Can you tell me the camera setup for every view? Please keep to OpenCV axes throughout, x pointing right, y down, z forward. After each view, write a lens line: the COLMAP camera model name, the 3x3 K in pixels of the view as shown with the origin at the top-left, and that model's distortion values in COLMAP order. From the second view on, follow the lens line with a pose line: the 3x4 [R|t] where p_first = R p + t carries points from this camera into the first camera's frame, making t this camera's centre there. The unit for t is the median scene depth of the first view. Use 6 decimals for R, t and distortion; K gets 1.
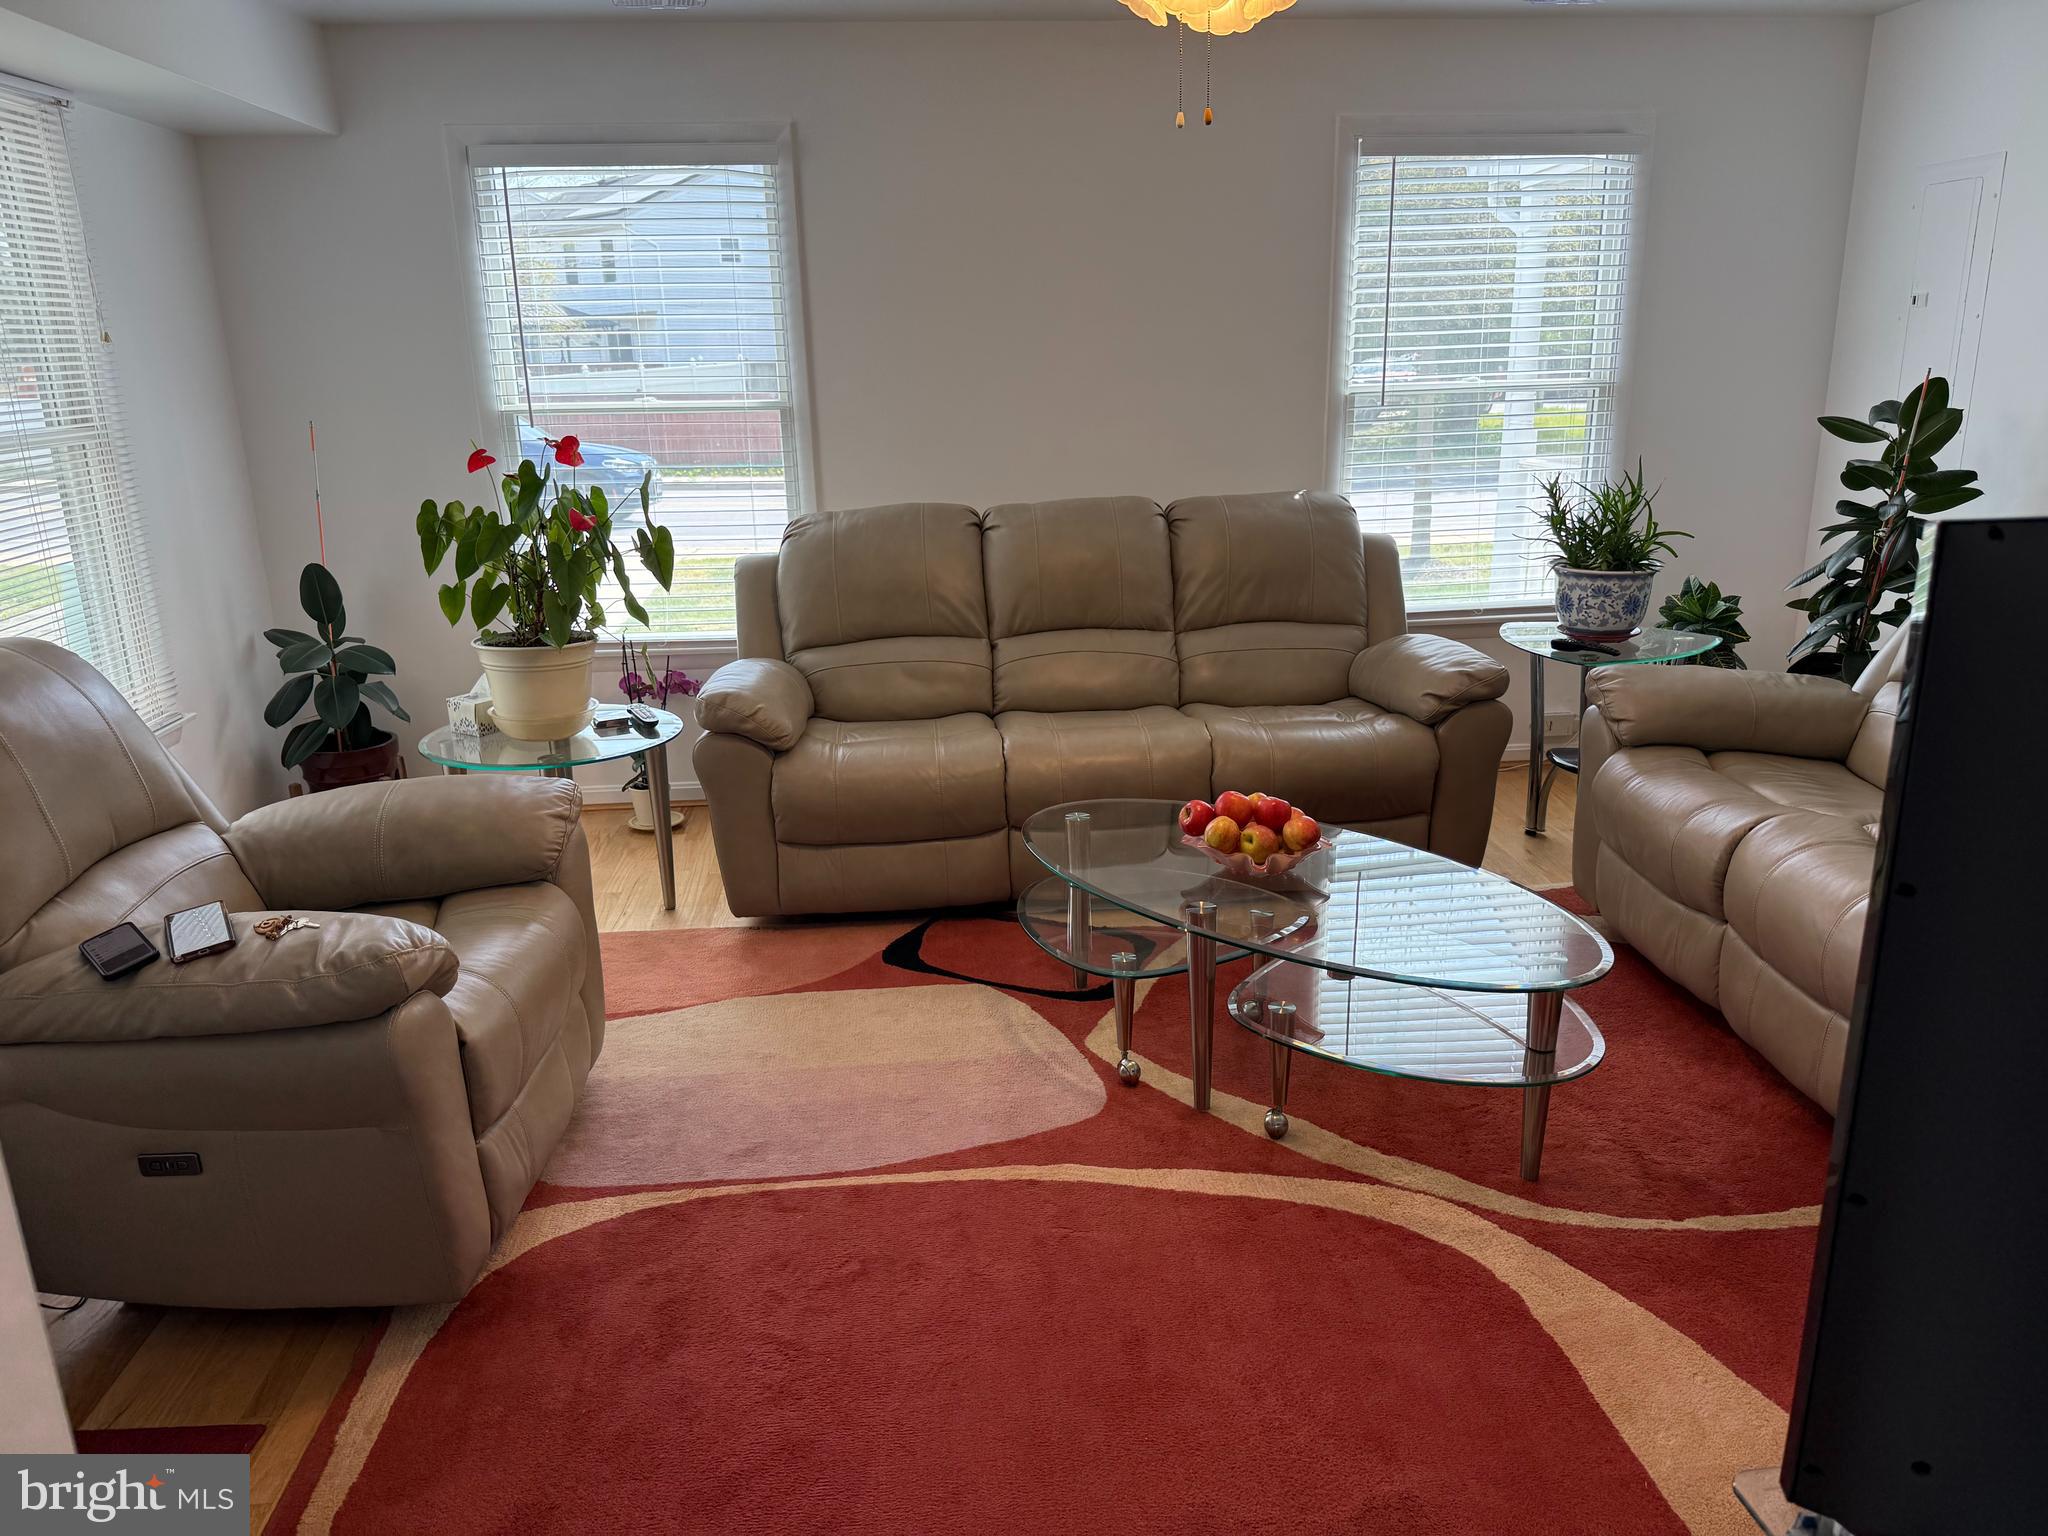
lens RADIAL K [[1425.1, 0, 1024.4], [0, 1425.1, 767.6], [0, 0, 1]] dist [0.059869, -0.006615]
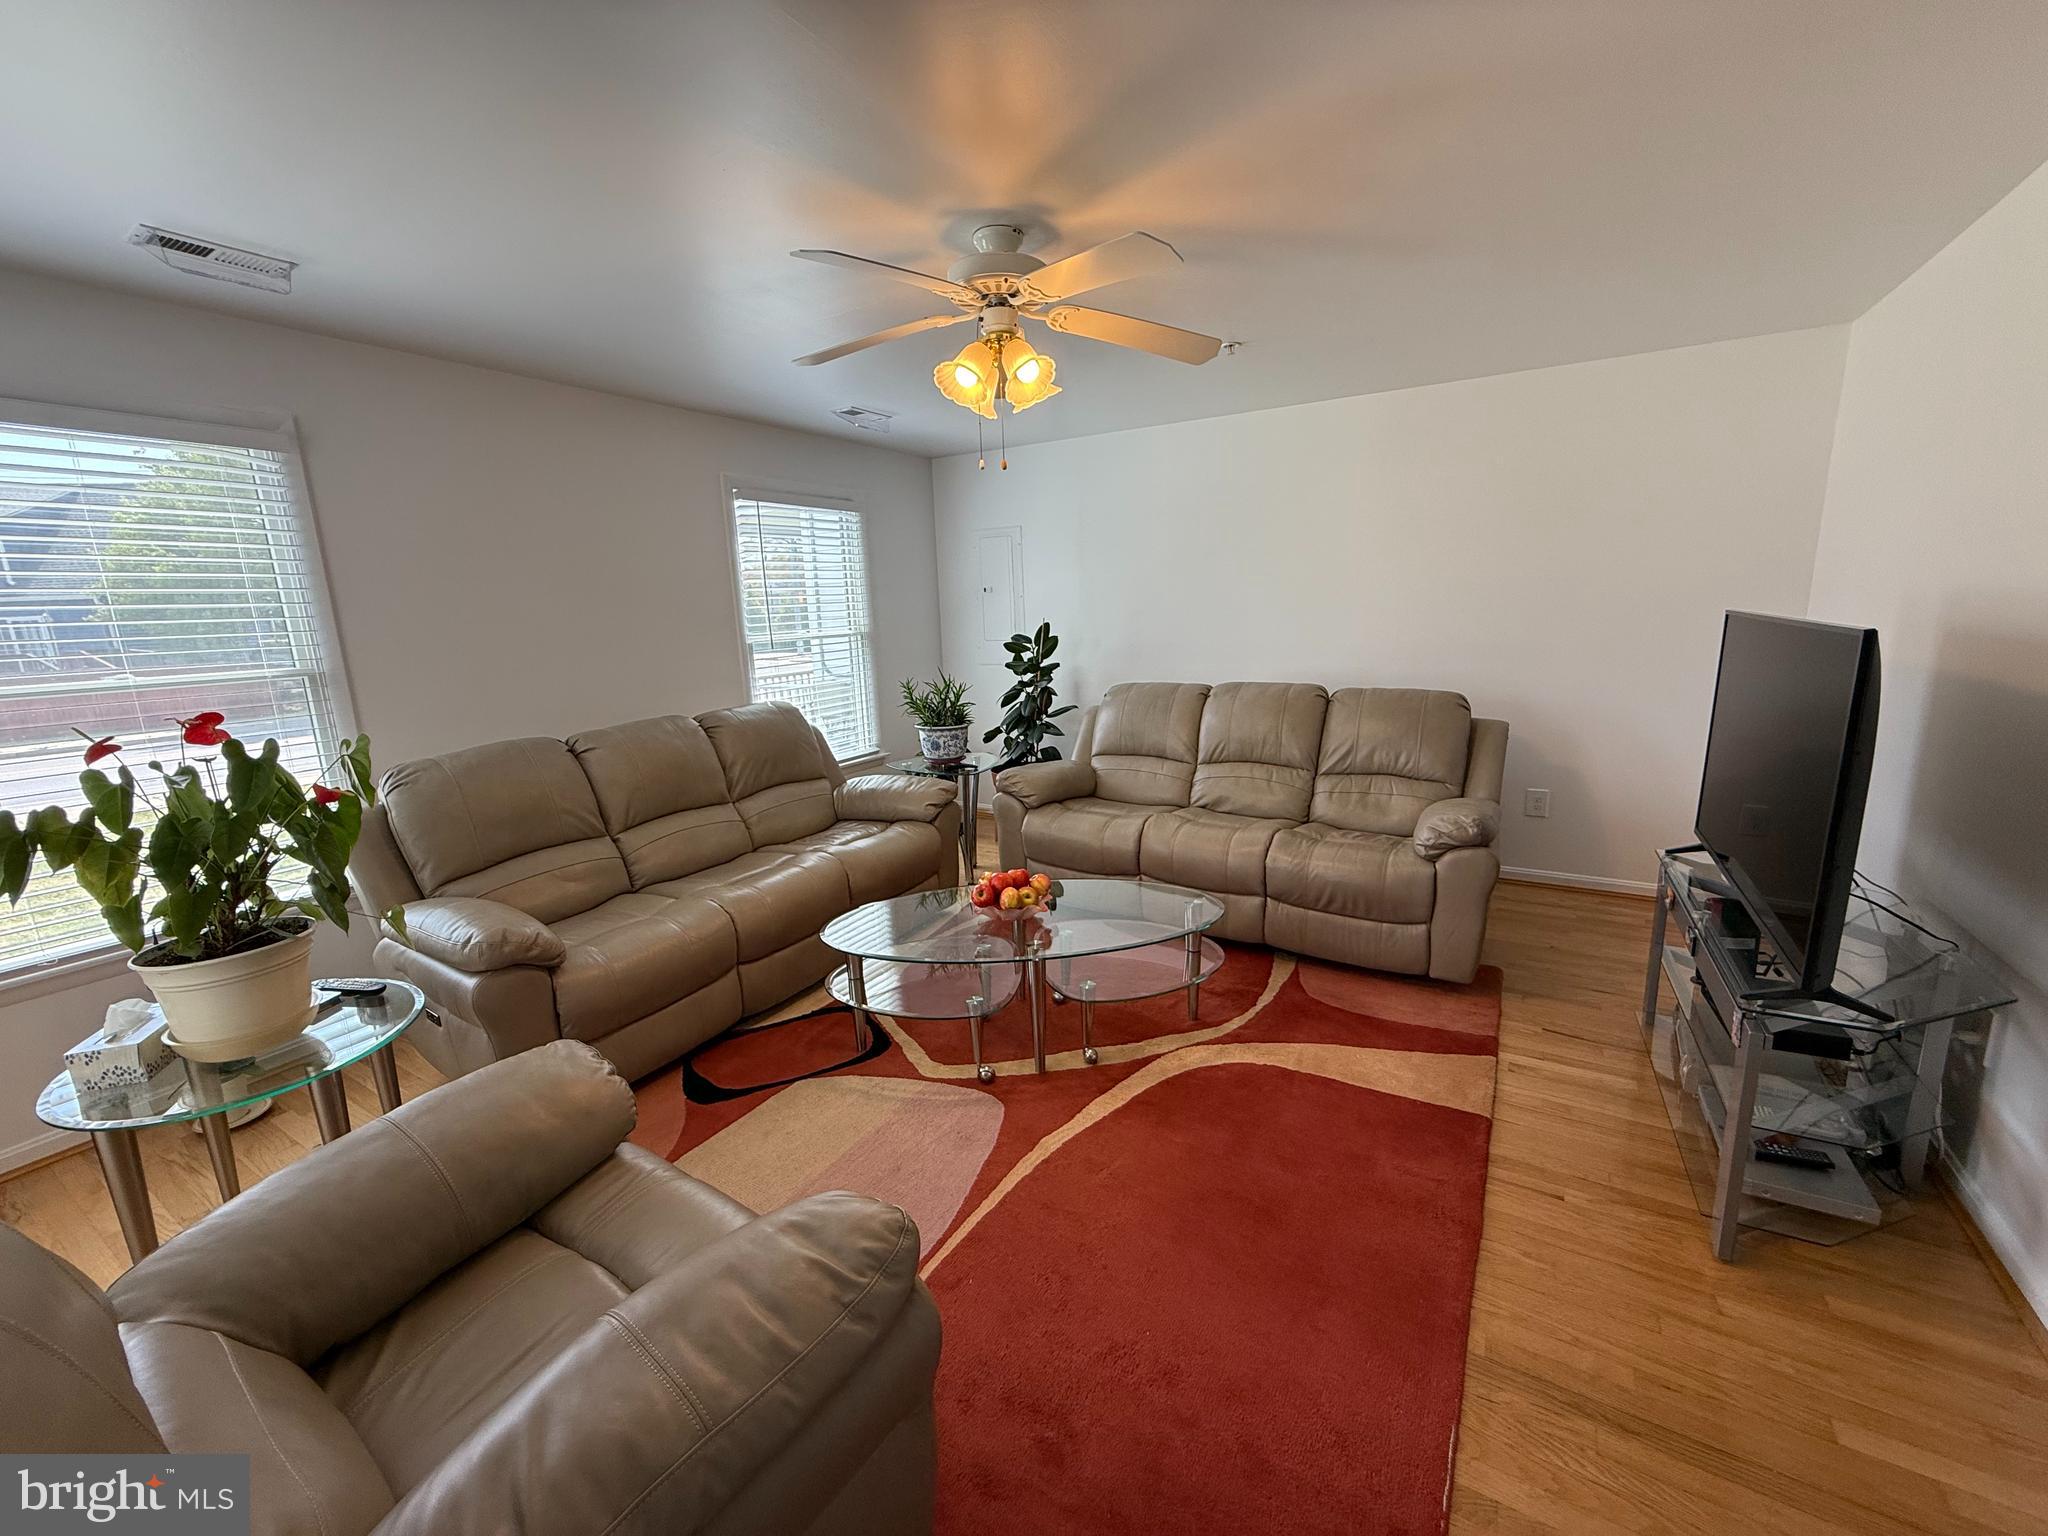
lens RADIAL K [[805.7, 0, 1023.2], [0, 805.7, 768.3], [0, 0, 1]] dist [-0.005991, 0.000759]
pose [[0.604645, -0.159099, 0.780444, -0.385690], [0.247917, 0.968766, 0.005418, -0.068707], [-0.756929, 0.190209, 0.625203, 0.298535]]
